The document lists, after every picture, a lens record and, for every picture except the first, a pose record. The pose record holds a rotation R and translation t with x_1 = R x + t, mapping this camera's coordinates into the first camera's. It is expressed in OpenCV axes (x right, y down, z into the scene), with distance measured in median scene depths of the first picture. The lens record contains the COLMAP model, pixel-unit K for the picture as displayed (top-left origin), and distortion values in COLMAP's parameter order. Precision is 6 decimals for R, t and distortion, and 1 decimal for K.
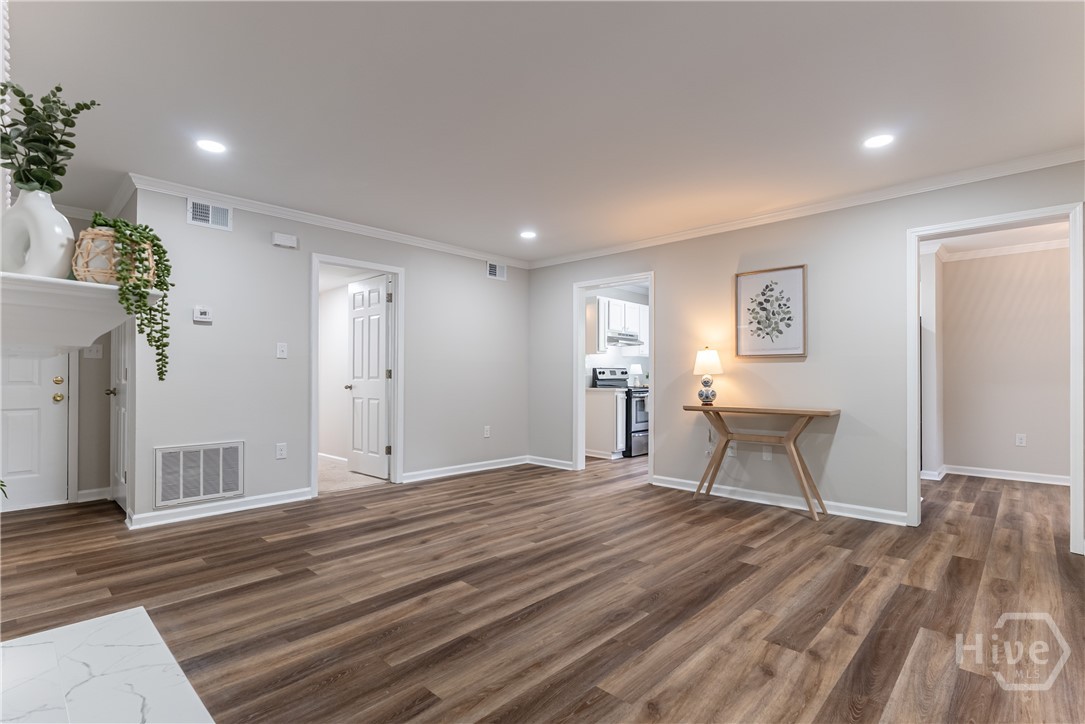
lens RADIAL K [[515.5, 0, 540.5], [0, 515.5, 371.8], [0, 0, 1]] dist [-0.007193, 0.000660]
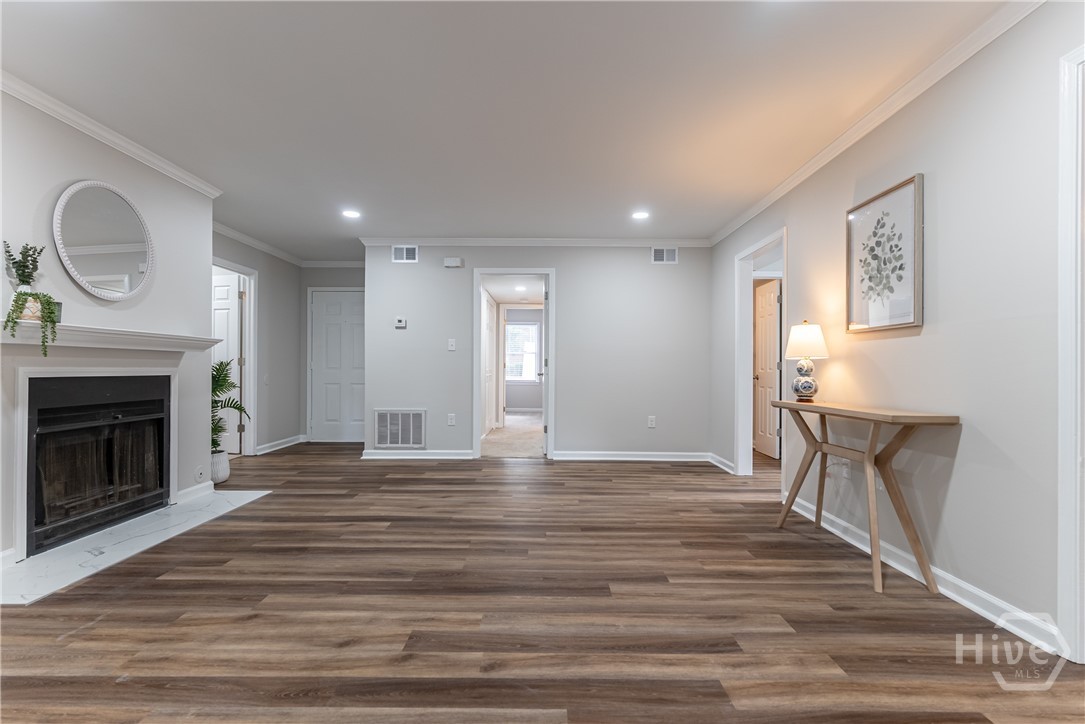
lens RADIAL K [[509.6, 0, 542.9], [0, 509.6, 367.1], [0, 0, 1]] dist [-0.006338, 0.000699]
pose [[0.688904, -0.001217, -0.724852, 0.732283], [0.001698, 0.999999, -0.000065, 0.020165], [0.724851, -0.001186, 0.688905, 0.301781]]
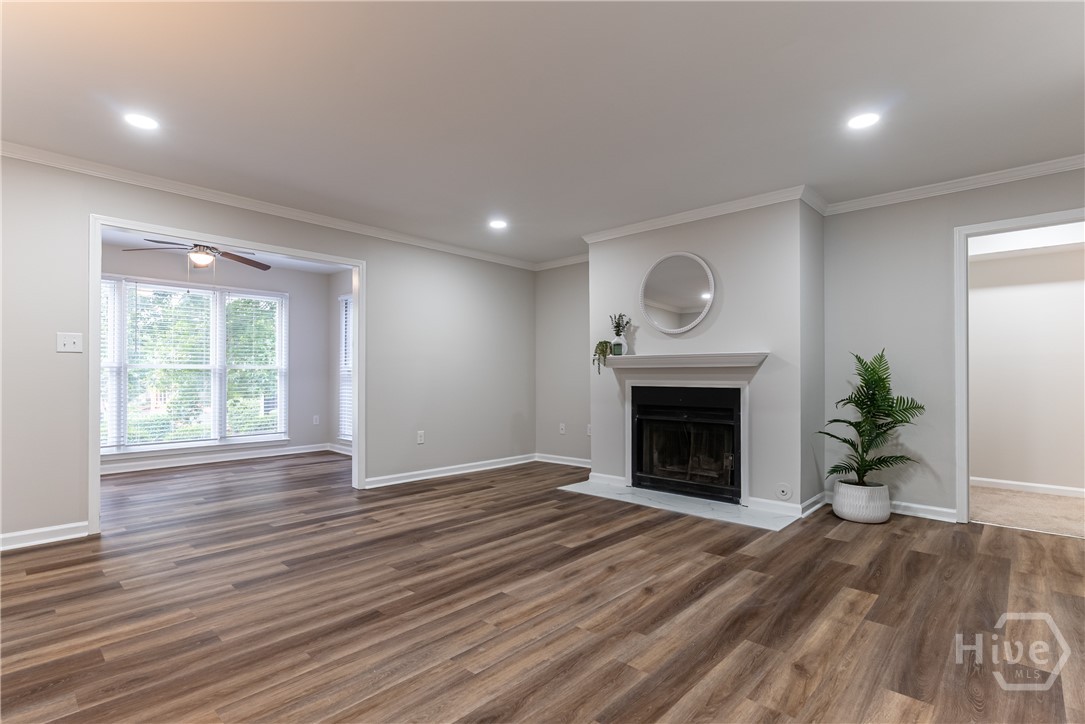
lens RADIAL K [[523.1, 0, 542.7], [0, 523.1, 371.6], [0, 0, 1]] dist [-0.004368, 0.000778]
pose [[-0.999910, -0.004150, -0.012731, -0.052878], [-0.003978, 0.999901, -0.013485, 0.015567], [0.012786, -0.013433, -0.999828, 1.604308]]
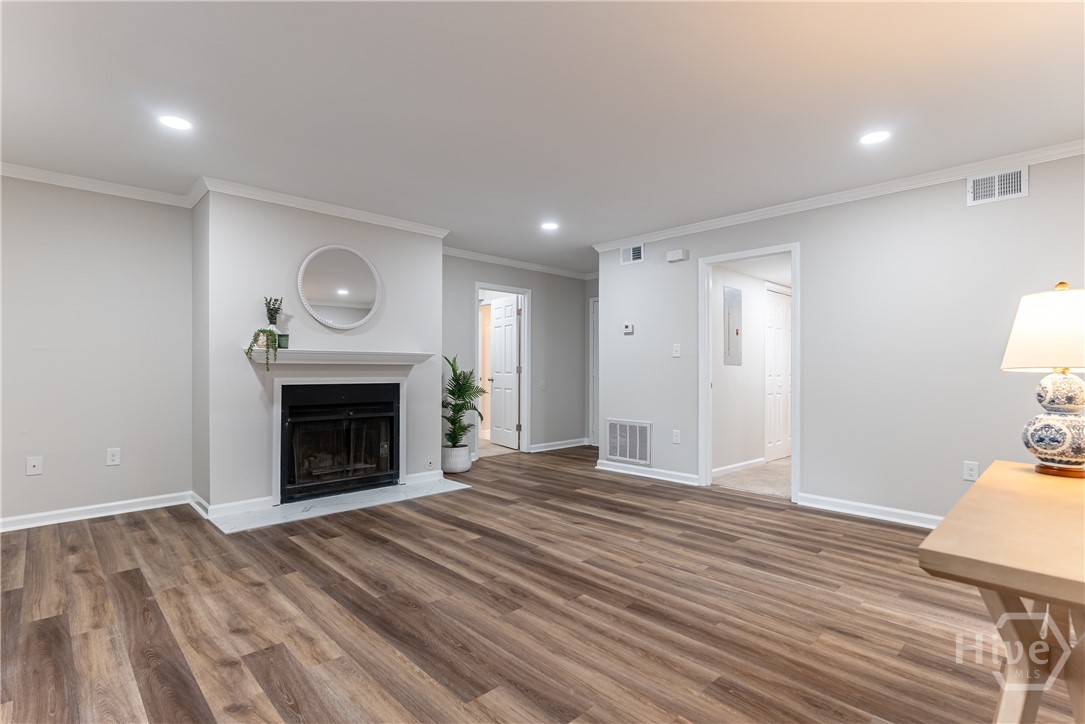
lens RADIAL K [[521.2, 0, 546.6], [0, 521.2, 362.1], [0, 0, 1]] dist [-0.004625, 0.000551]
pose [[-0.036058, -0.016129, -0.999220, 0.804395], [0.002380, 0.999866, -0.016226, 0.004324], [0.999347, -0.002964, -0.036015, 0.879073]]
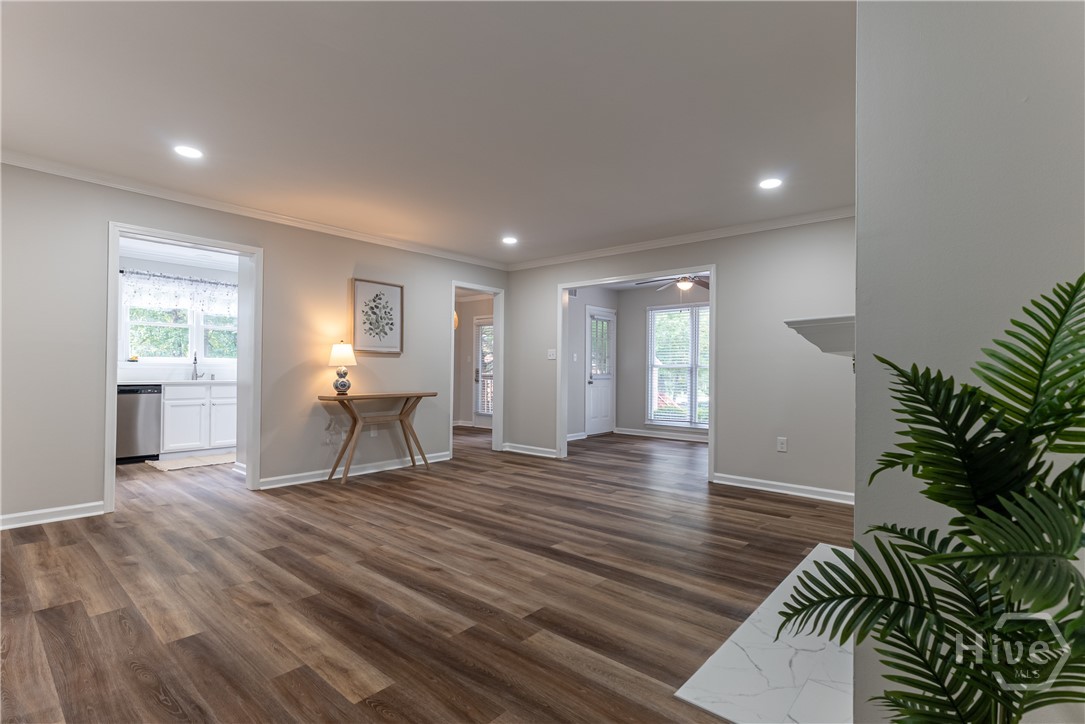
lens RADIAL K [[509.6, 0, 542.9], [0, 509.6, 367.1], [0, 0, 1]] dist [-0.006338, 0.000699]
pose [[-0.046722, 0.005309, 0.998894, -0.947333], [-0.016541, 0.999845, -0.006088, 0.008135], [-0.998771, -0.016807, -0.046627, 0.786328]]
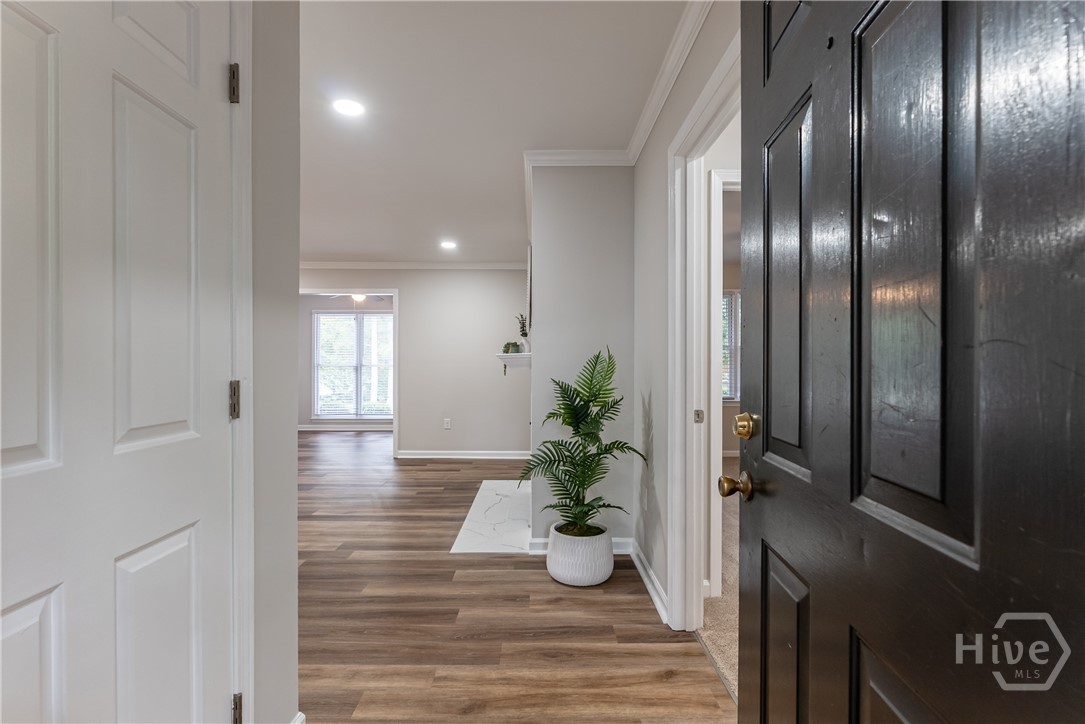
lens RADIAL K [[509.6, 0, 542.9], [0, 509.6, 367.1], [0, 0, 1]] dist [-0.006338, 0.000699]
pose [[-0.694413, -0.004957, 0.719559, -1.223587], [-0.005924, 0.999982, 0.001172, -0.018947], [-0.719552, -0.003449, -0.694430, 1.127713]]
